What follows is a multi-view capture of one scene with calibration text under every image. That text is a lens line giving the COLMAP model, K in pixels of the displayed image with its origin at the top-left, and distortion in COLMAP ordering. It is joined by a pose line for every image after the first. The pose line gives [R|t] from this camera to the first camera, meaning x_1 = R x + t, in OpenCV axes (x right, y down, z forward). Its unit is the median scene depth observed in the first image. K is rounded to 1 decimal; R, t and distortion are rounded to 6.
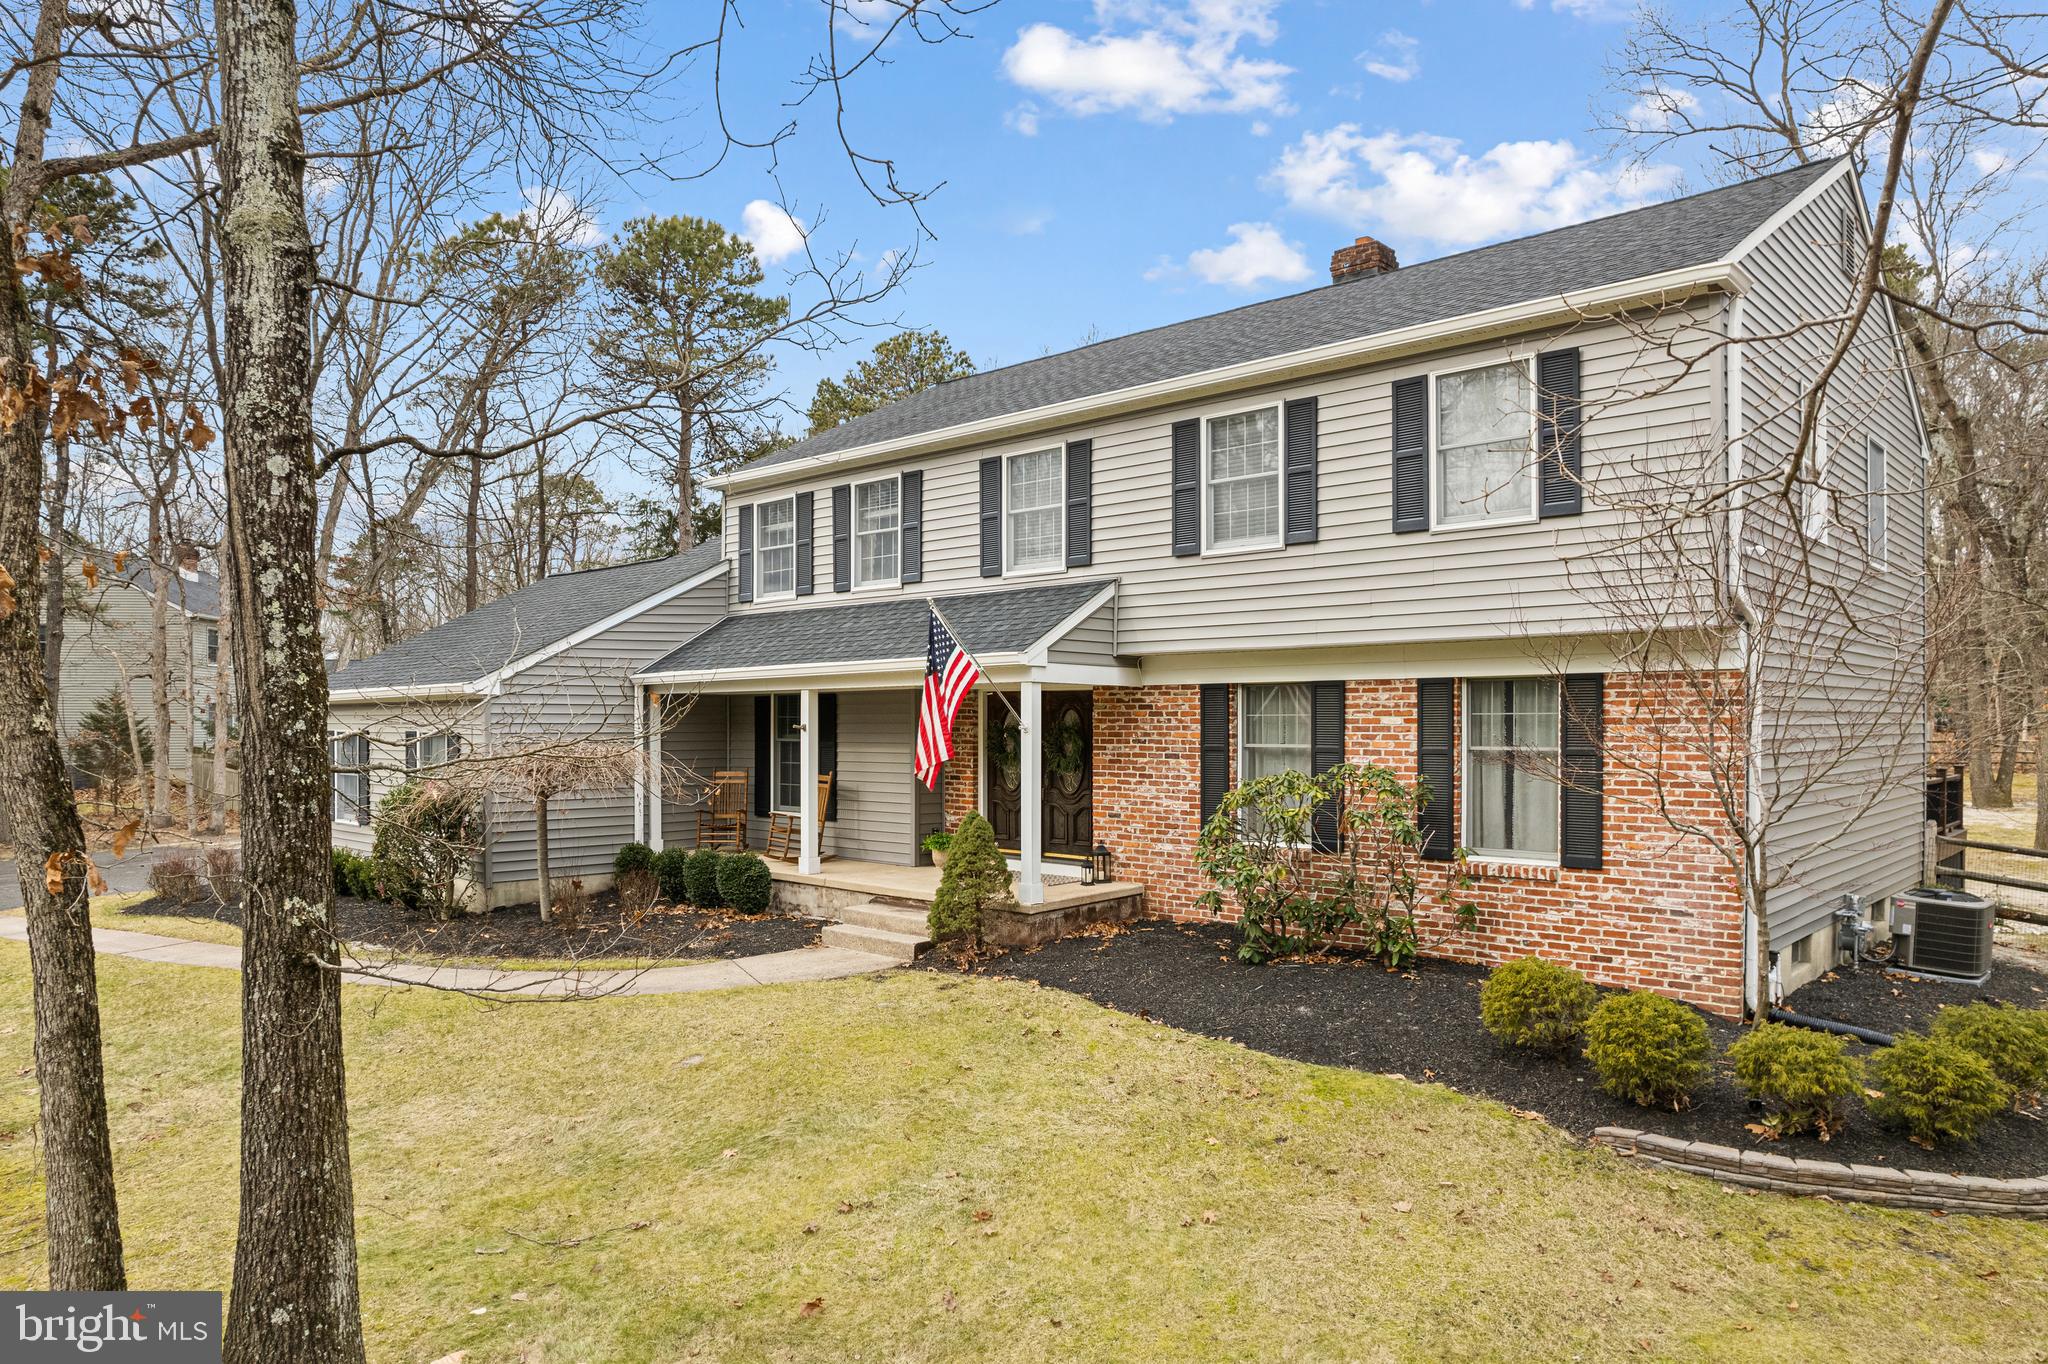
lens RADIAL K [[1312.3, 0, 1024.0], [0, 1312.3, 682.0], [0, 0, 1]] dist [-0.075257, 0.068997]
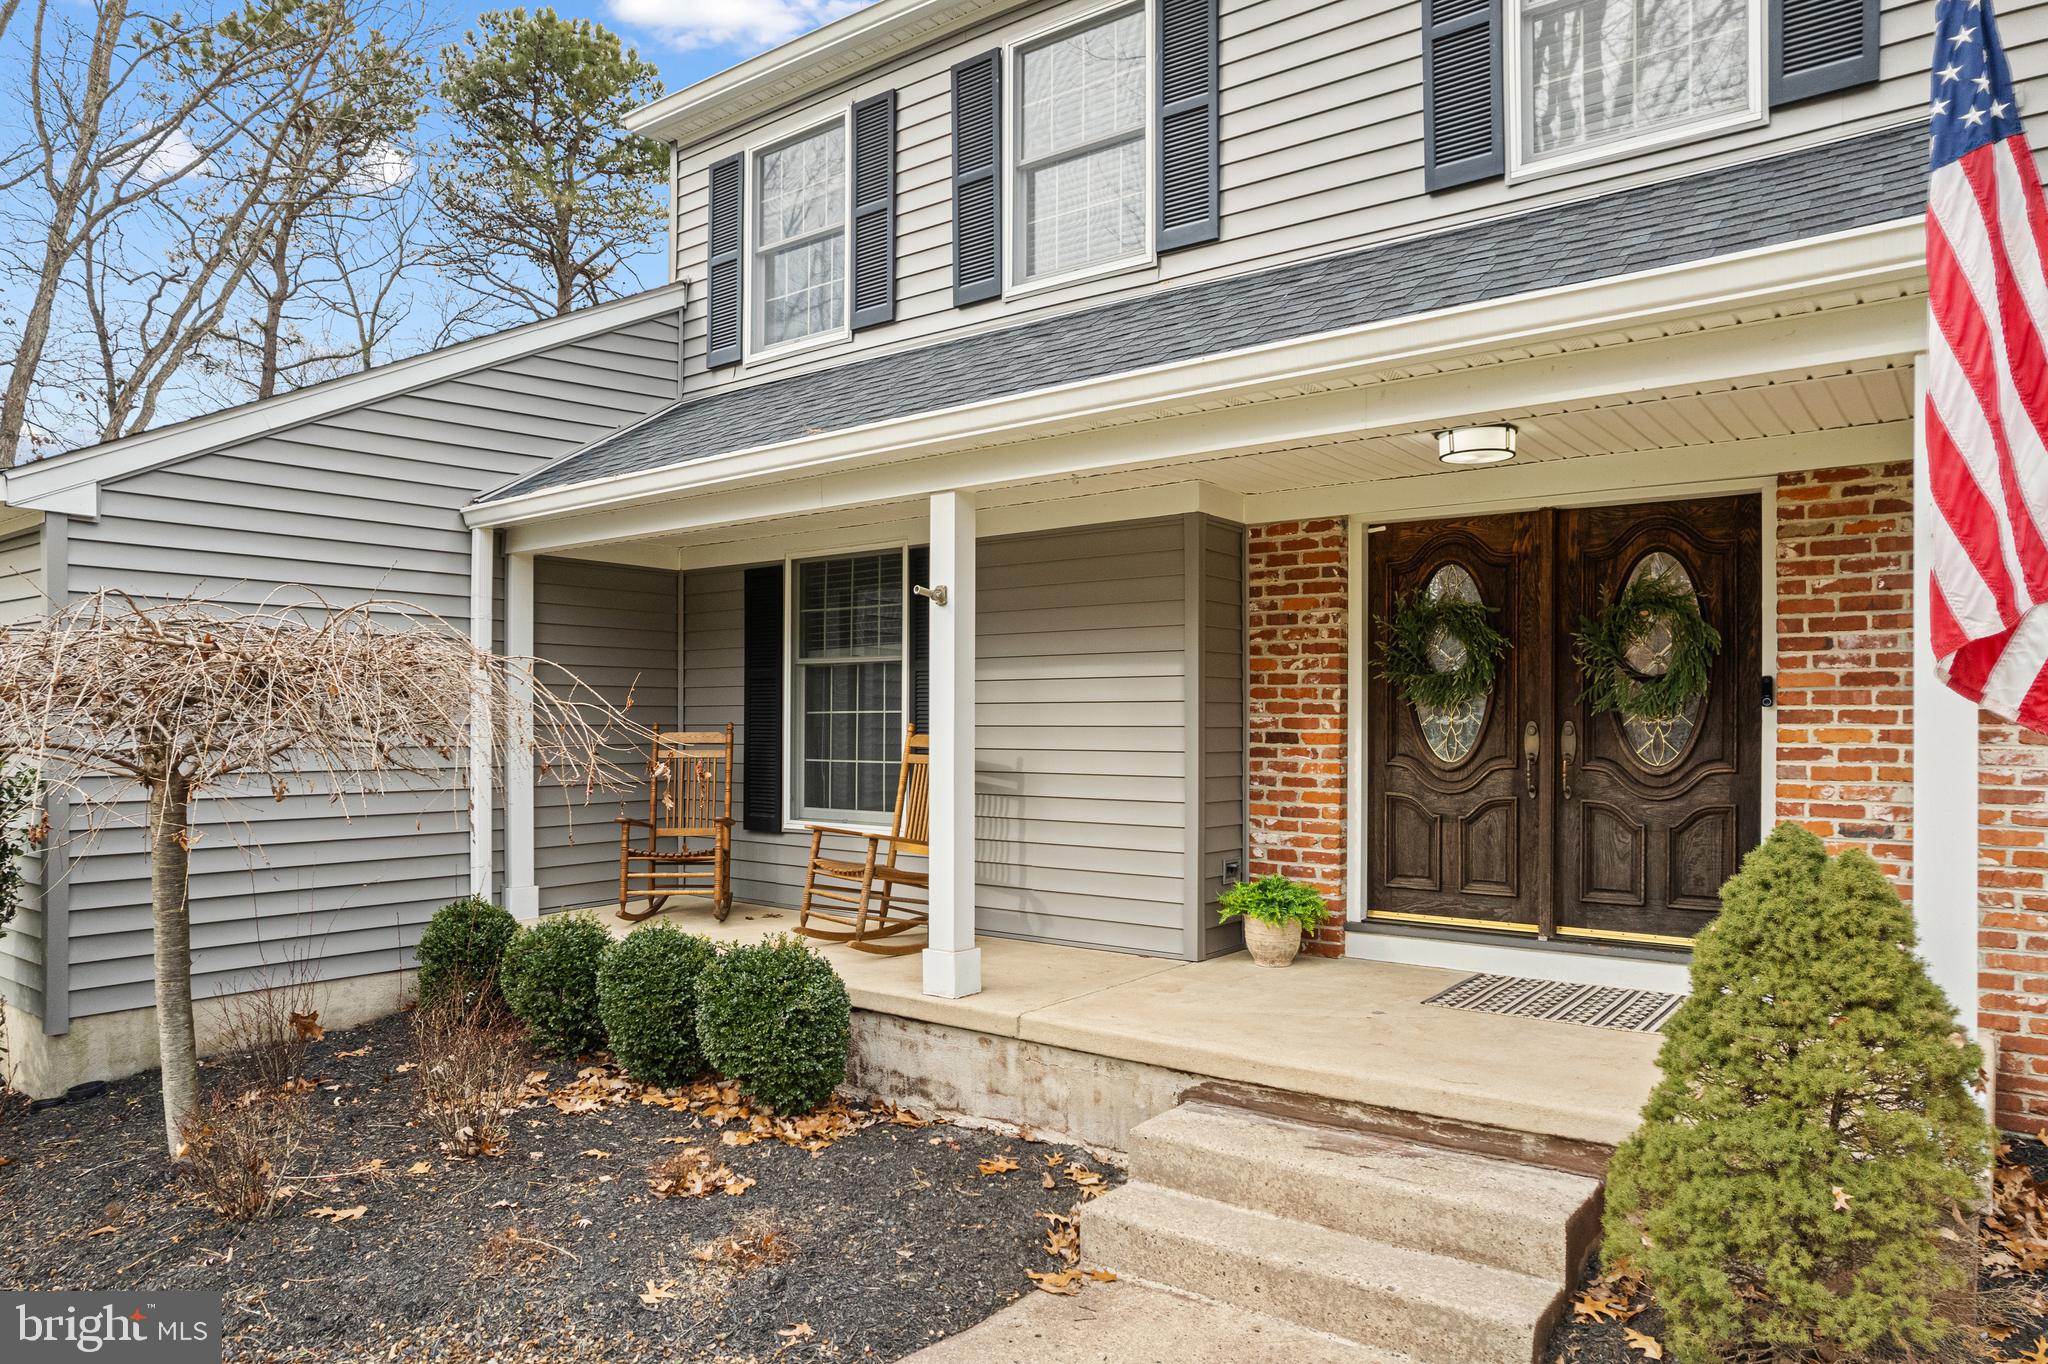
lens RADIAL K [[1312.3, 0, 1024.0], [0, 1312.3, 682.0], [0, 0, 1]] dist [-0.075257, 0.068997]
pose [[0.995604, 0.003619, 0.093588, -0.157504], [-0.003871, 0.999989, 0.002502, 0.050962], [-0.093578, -0.002854, 0.995608, 0.557764]]
